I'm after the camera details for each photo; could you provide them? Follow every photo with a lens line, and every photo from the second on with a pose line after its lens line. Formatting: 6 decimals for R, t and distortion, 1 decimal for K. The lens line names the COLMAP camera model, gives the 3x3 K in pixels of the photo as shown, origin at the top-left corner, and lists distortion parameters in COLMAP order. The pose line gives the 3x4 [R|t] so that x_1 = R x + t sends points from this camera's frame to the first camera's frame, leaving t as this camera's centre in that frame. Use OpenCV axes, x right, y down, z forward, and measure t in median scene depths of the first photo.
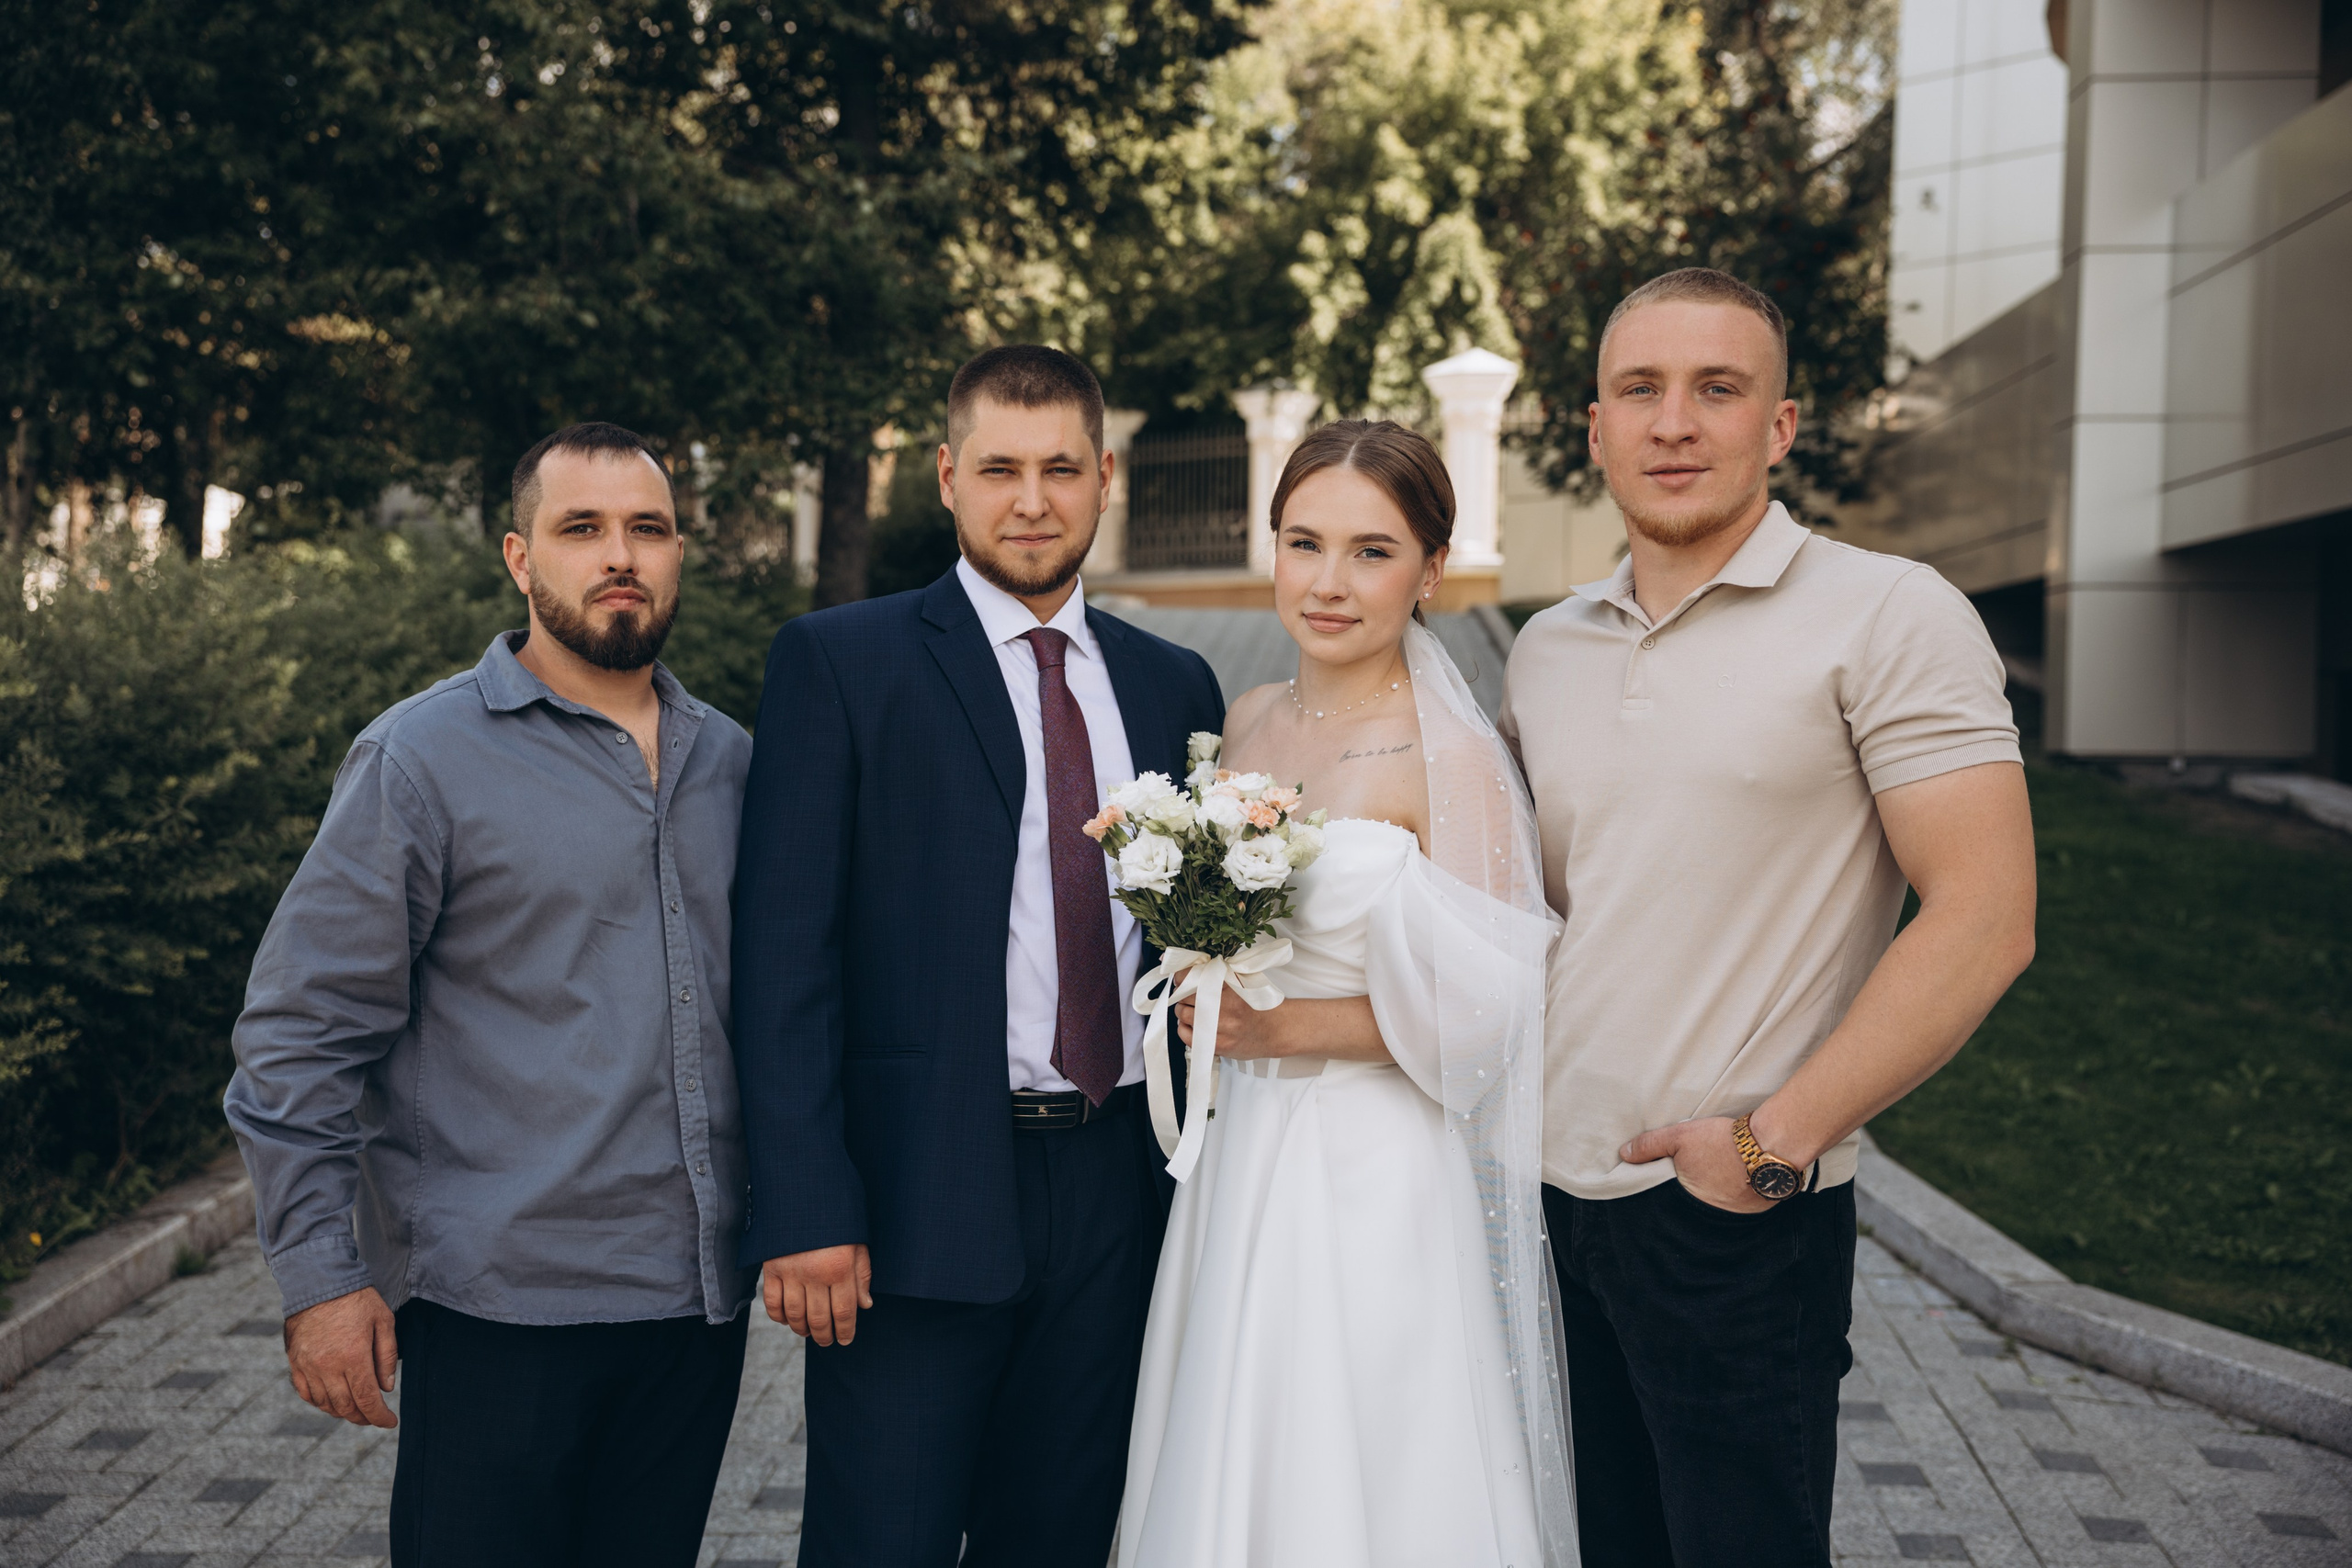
lens RADIAL K [[2665.7, 0, 1177.6], [0, 2665.7, 797.5], [0, 0, 1]] dist [0.136942, 0.000000]
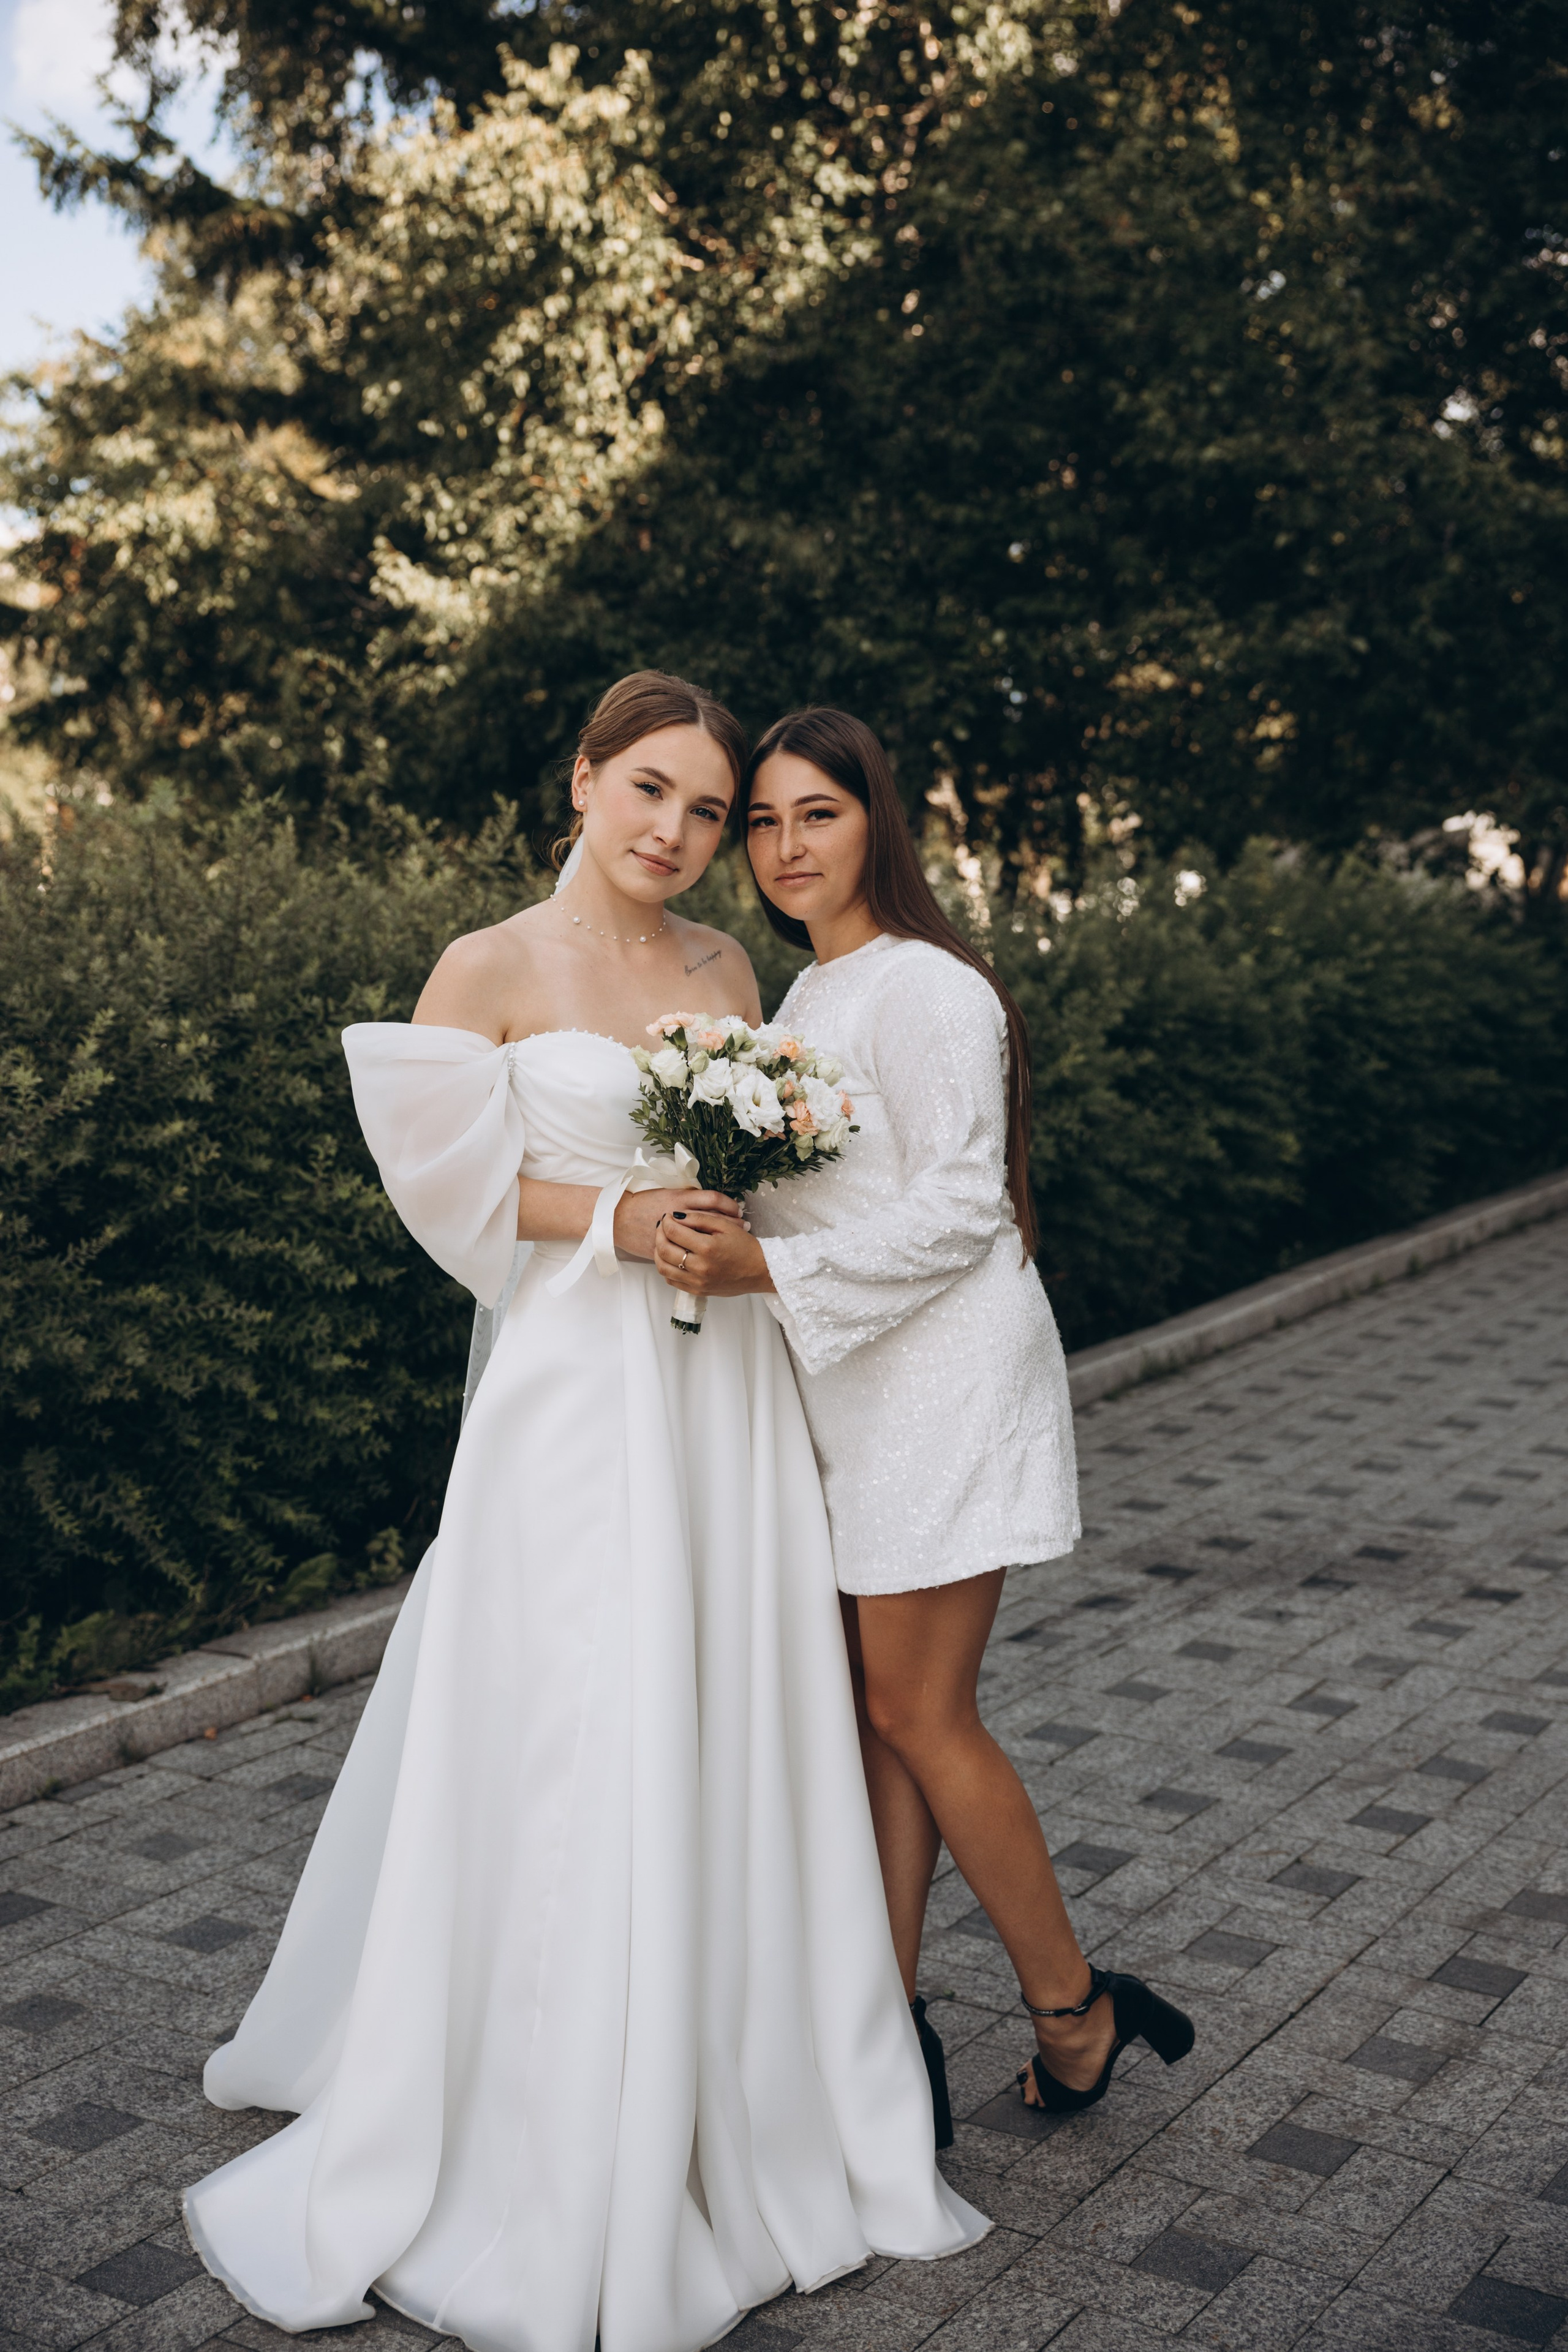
lens RADIAL K [[2777.3, 0, 789.3], [0, 2777.3, 1146.0], [0, 0, 1]] dist [0.214085, 0.000000]
pose [[0.877098, 0.042051, -0.478468, 0.087107], [-0.051151, 0.998673, -0.005996, 0.016937], [0.477581, 0.029734, 0.878085, 0.018553]]
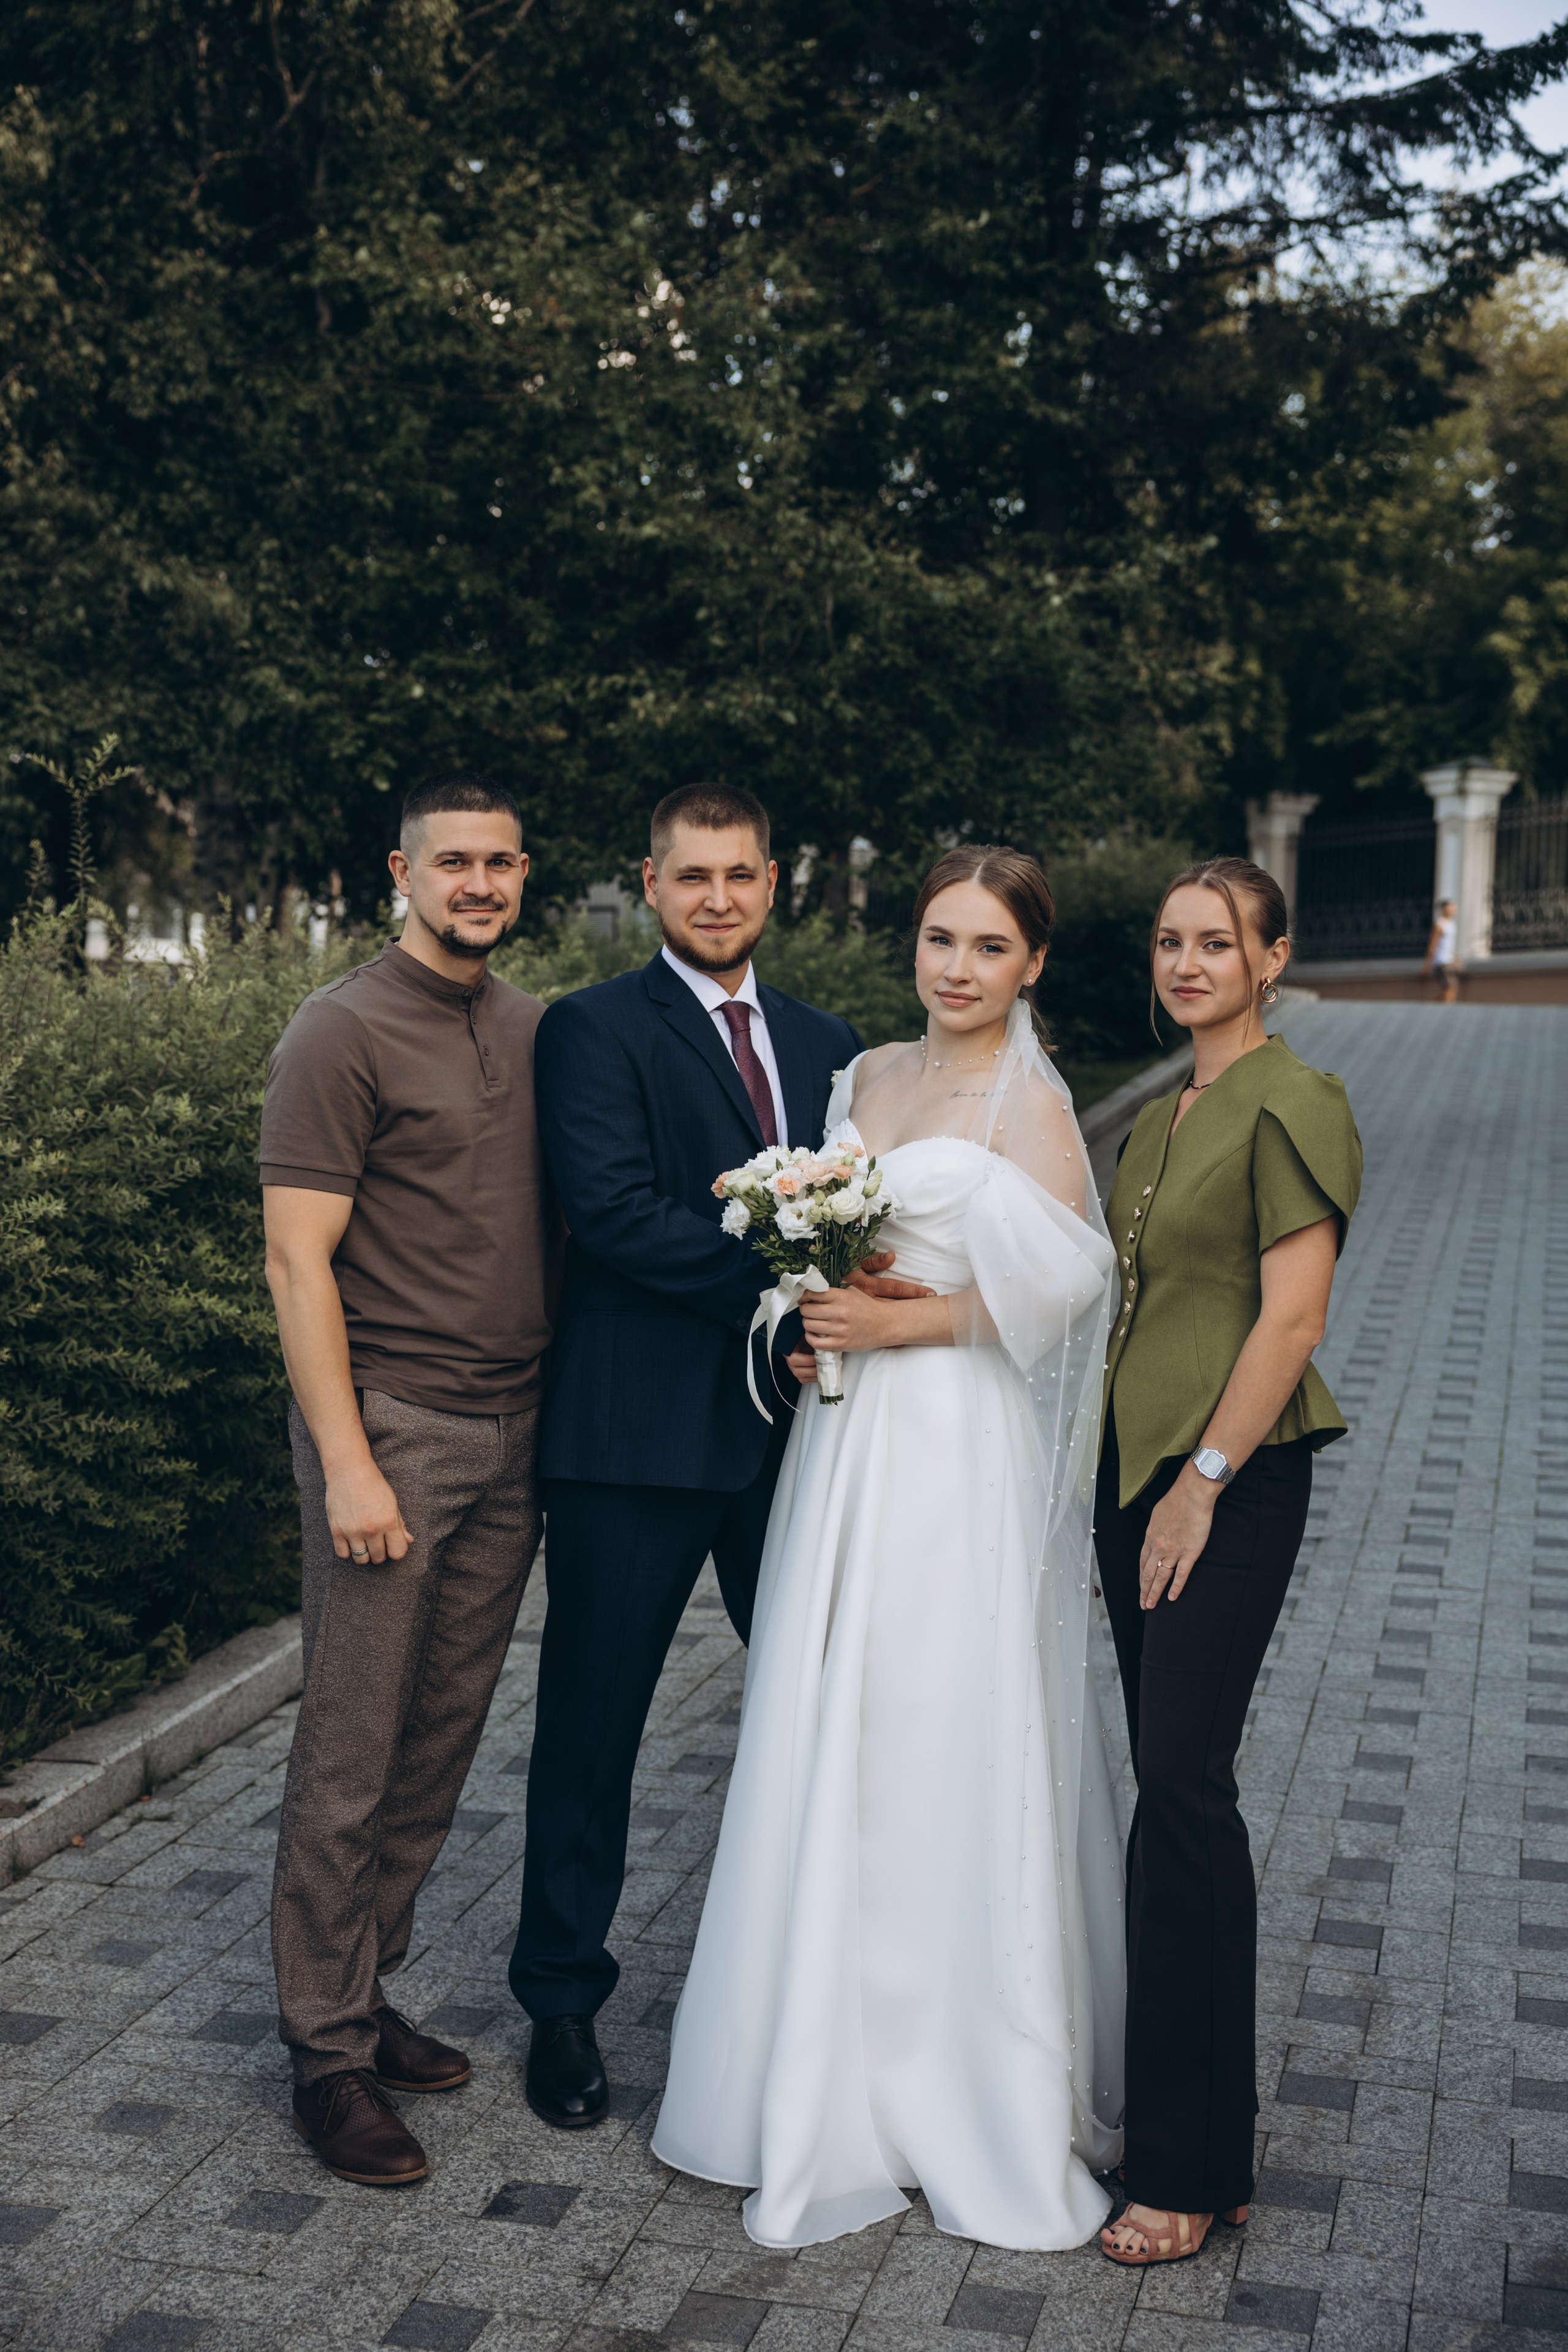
lens RADIAL K [[2827.9, 0, 773.4], [0, 2827.9, 1152.5], [0, 0, 1]] dist [0.185727, 0.000000]
pose [[0.980536, 0.016644, -0.195632, -0.007706], [-0.020123, 0.999673, -0.015806, 0.006189], [0.195305, 0.019435, 0.980550, -0.065870]]
